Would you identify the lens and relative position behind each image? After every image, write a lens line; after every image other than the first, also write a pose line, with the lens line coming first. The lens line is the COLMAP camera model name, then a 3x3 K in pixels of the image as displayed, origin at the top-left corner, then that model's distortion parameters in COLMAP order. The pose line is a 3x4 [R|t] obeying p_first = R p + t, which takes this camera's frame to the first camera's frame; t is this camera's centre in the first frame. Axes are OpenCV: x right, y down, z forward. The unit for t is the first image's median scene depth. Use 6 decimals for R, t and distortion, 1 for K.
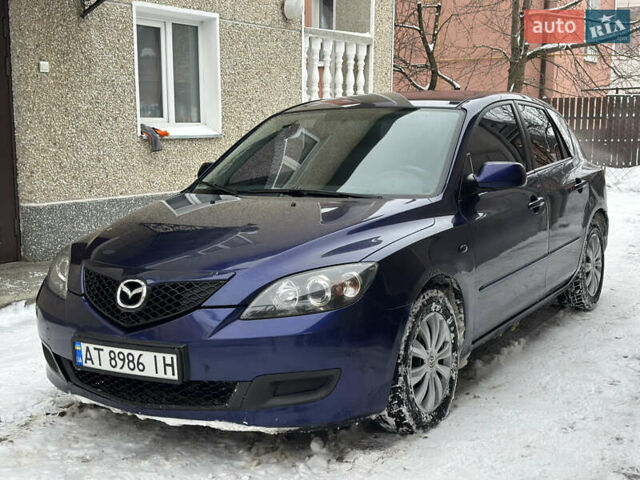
lens RADIAL K [[876.8, 0, 320.0], [0, 876.8, 240.0], [0, 0, 1]] dist [0.183172, -0.442801]
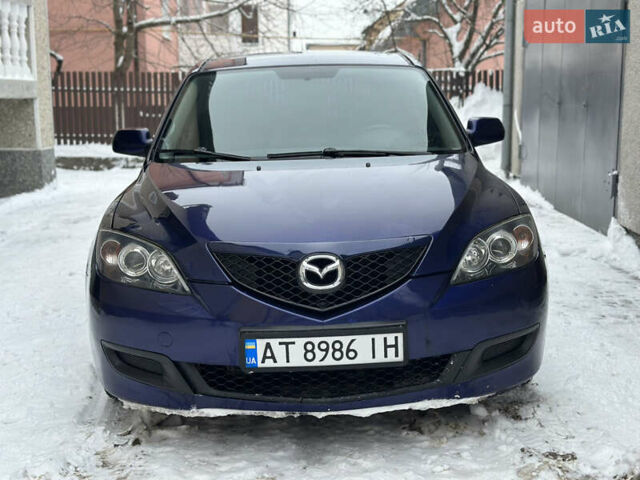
lens RADIAL K [[876.8, 0, 320.0], [0, 876.8, 240.0], [0, 0, 1]] dist [0.183172, -0.442801]
pose [[0.846722, -0.092148, 0.523995, -0.657255], [0.080674, 0.995736, 0.044745, -0.008396], [-0.525884, 0.004386, 0.850545, 0.281205]]
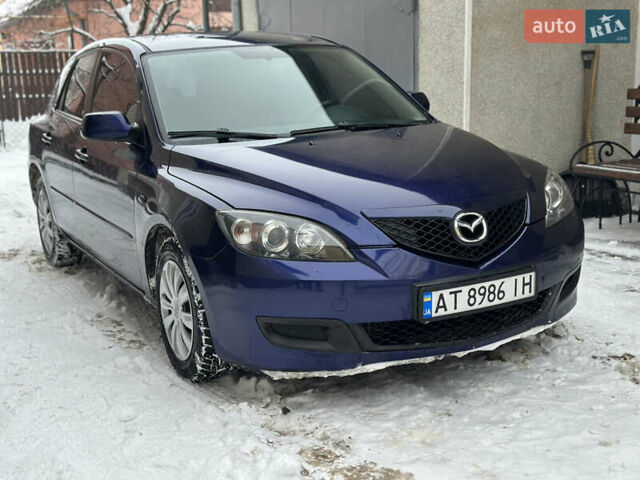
lens RADIAL K [[876.8, 0, 320.0], [0, 876.8, 240.0], [0, 0, 1]] dist [0.183172, -0.442801]
pose [[0.524538, -0.174061, 0.833405, -1.109087], [0.142959, 0.982987, 0.115324, -0.060374], [-0.839299, 0.058651, 0.540497, 0.619981]]
